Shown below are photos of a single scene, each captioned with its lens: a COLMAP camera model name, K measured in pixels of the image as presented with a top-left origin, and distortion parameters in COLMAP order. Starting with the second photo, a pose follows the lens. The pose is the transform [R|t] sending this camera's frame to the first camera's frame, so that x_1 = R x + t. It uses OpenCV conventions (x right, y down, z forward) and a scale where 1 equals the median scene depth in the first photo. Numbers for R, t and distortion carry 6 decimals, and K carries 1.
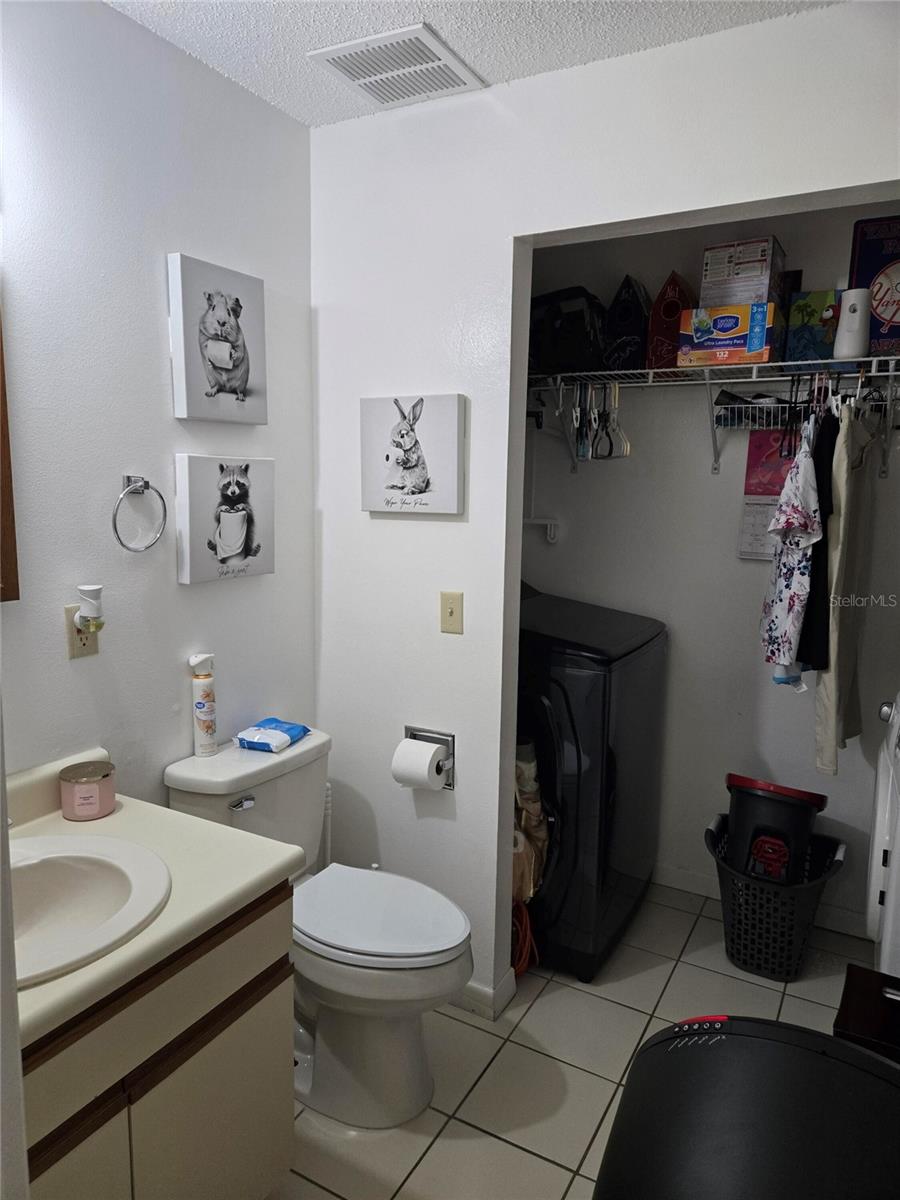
lens RADIAL K [[795.8, 0, 440.5], [0, 795.8, 603.5], [0, 0, 1]] dist [0.066585, -0.039339]
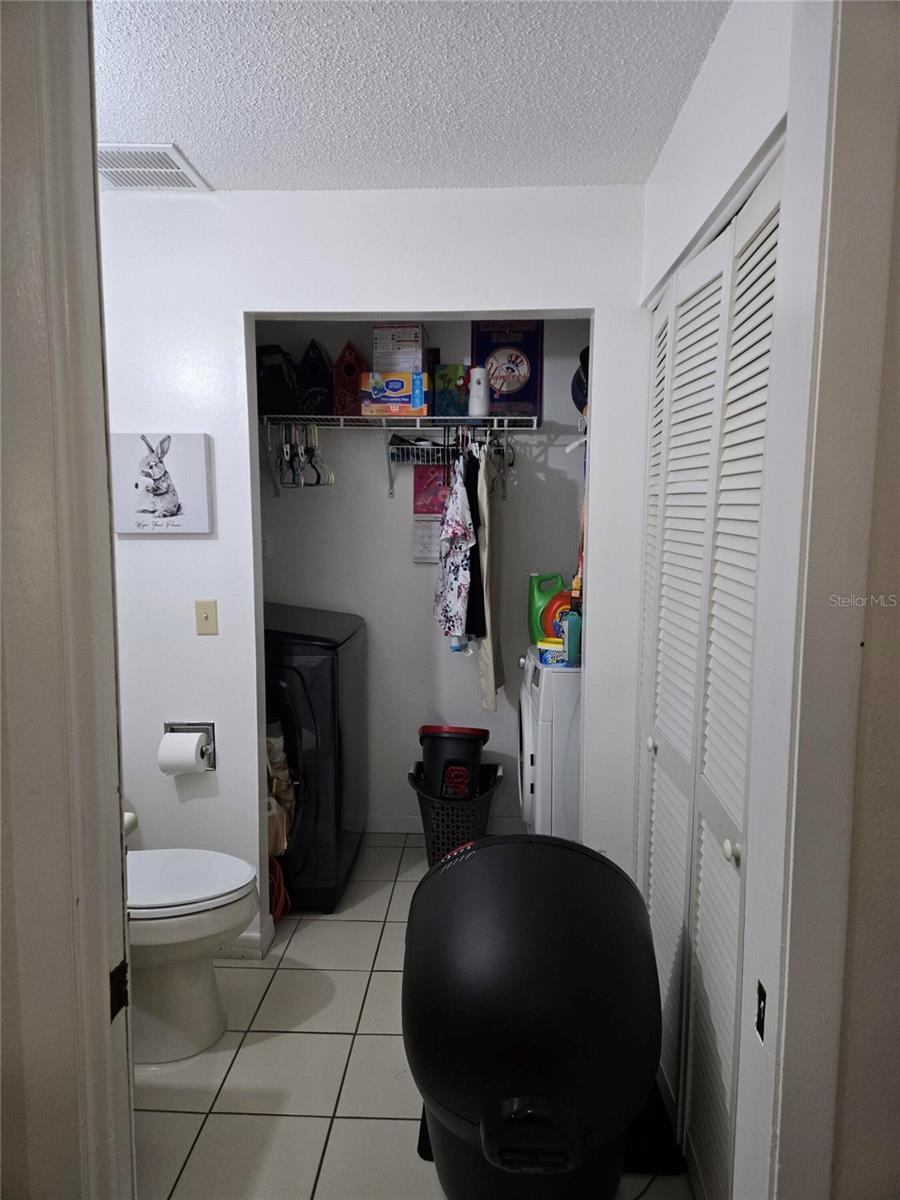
lens RADIAL K [[795.8, 0, 448.8], [0, 795.8, 600.6], [0, 0, 1]] dist [0.066585, -0.039339]
pose [[0.892313, -0.069243, 0.446075, -0.182606], [0.082298, 0.996558, -0.009933, 0.026946], [-0.443851, 0.045574, 0.894941, -0.204697]]
